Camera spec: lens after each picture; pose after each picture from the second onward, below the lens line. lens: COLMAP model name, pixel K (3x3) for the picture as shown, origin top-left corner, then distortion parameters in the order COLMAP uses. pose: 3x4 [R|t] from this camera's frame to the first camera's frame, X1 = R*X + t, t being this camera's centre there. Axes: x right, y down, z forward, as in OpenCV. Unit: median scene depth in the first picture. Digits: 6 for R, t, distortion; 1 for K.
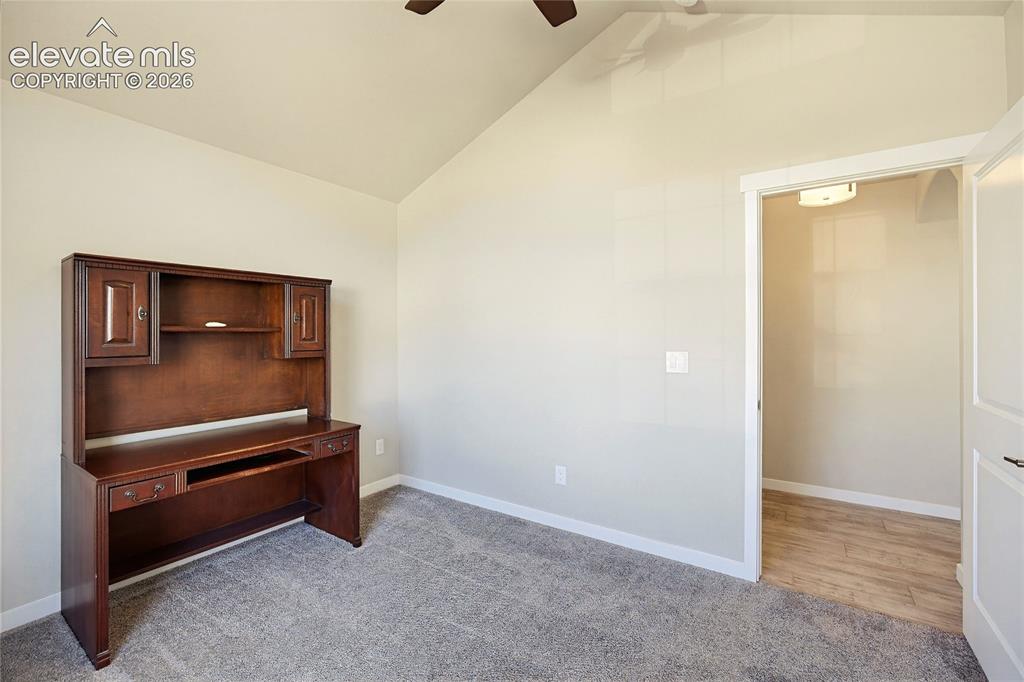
lens RADIAL K [[434.8, 0, 513.6], [0, 434.8, 333.8], [0, 0, 1]] dist [-0.016340, 0.001666]
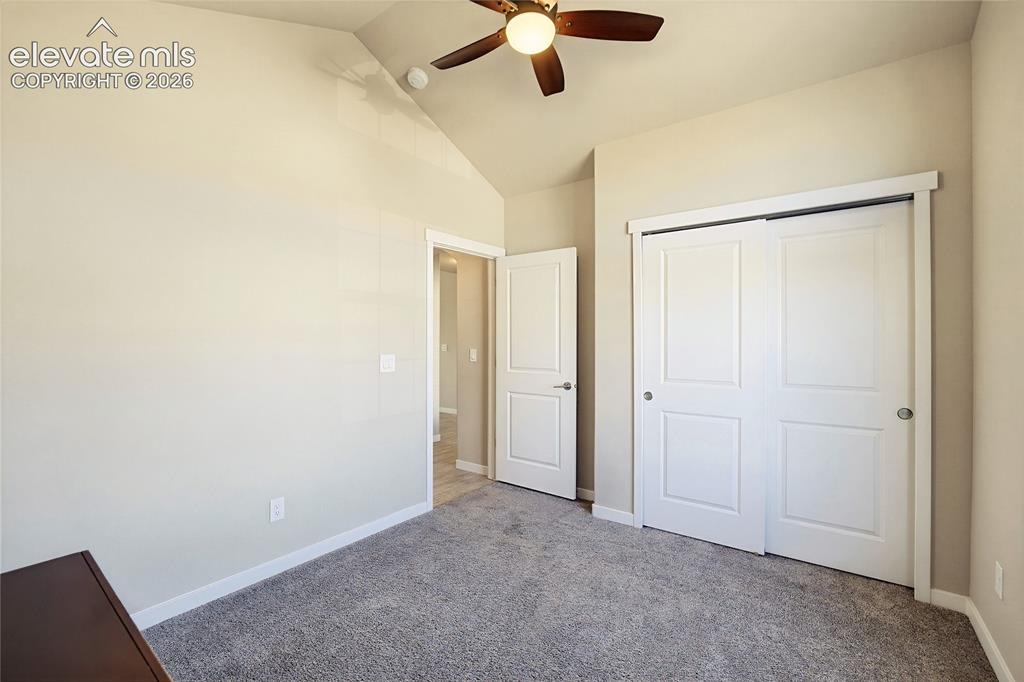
lens RADIAL K [[434.8, 0, 507.1], [0, 434.8, 340.7], [0, 0, 1]] dist [-0.016340, 0.001666]
pose [[0.062277, -0.000714, 0.998059, -0.804851], [0.000604, 1.000000, 0.000678, 0.002224], [-0.998059, 0.000561, 0.062277, 0.589561]]
